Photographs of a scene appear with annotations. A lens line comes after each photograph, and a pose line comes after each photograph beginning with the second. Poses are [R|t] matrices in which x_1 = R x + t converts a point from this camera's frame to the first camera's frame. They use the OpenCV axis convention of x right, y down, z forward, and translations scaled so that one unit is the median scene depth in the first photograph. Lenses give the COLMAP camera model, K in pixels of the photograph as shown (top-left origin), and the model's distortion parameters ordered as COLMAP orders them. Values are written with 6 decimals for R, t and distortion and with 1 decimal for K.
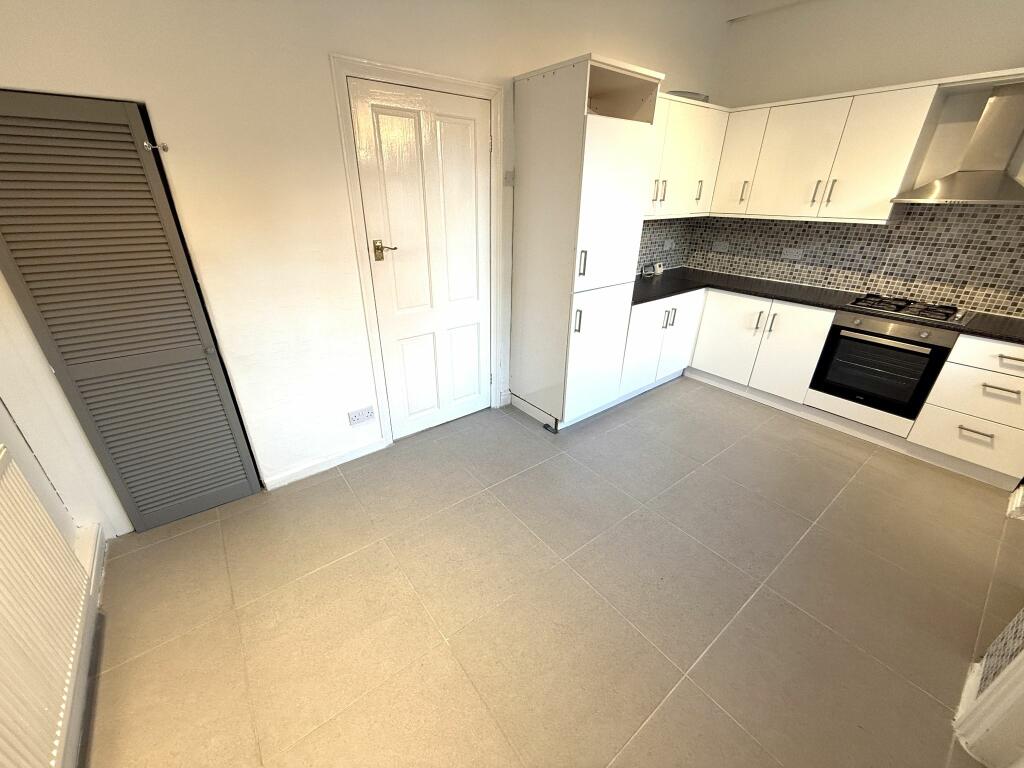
lens RADIAL K [[406.5, 0, 508.7], [0, 406.5, 388.1], [0, 0, 1]] dist [-0.001659, -0.000148]
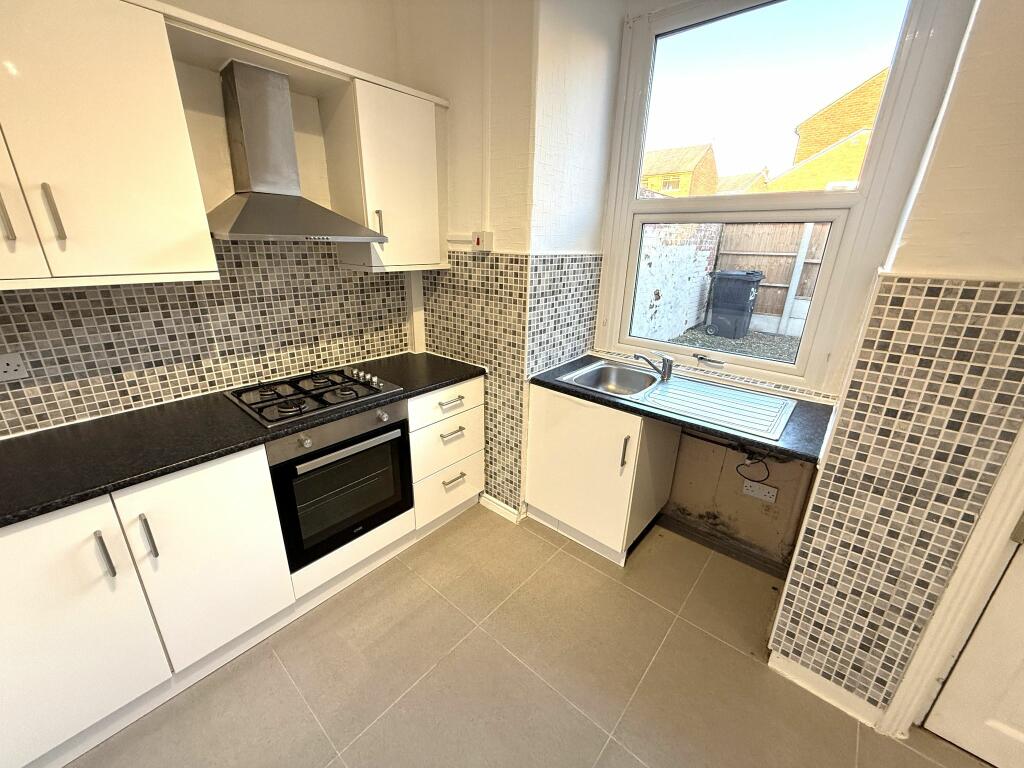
lens RADIAL K [[406.5, 0, 511.8], [0, 406.5, 387.4], [0, 0, 1]] dist [-0.001659, -0.000148]
pose [[-0.196661, -0.340837, 0.919323, 0.295510], [0.405023, 0.825653, 0.392751, -0.321672], [-0.892906, 0.449586, -0.024326, 0.695573]]
